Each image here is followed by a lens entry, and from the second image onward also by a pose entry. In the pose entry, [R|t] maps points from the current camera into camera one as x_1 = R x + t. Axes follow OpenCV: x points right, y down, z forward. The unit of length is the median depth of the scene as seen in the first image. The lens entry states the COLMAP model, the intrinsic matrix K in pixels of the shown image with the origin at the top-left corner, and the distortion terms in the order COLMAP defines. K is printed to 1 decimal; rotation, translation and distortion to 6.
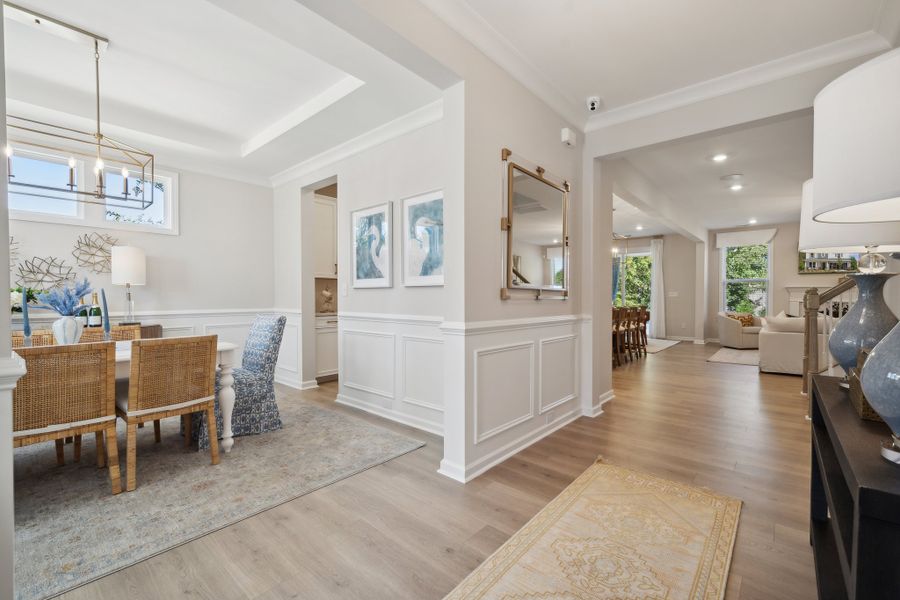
lens RADIAL K [[380.2, 0, 453.1], [0, 380.2, 297.1], [0, 0, 1]] dist [-0.003296, -0.000264]
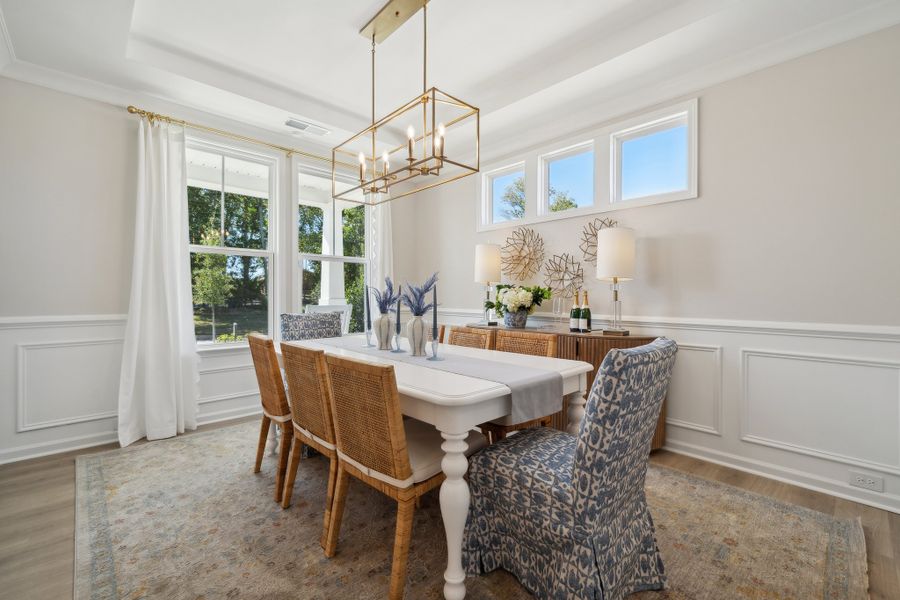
lens RADIAL K [[380.2, 0, 453.1], [0, 380.2, 297.1], [0, 0, 1]] dist [-0.003296, -0.000264]
pose [[-0.086854, 0.005360, -0.996207, -0.079957], [-0.004646, 0.999972, 0.005786, -0.000661], [0.996210, 0.005131, -0.086827, 0.791085]]
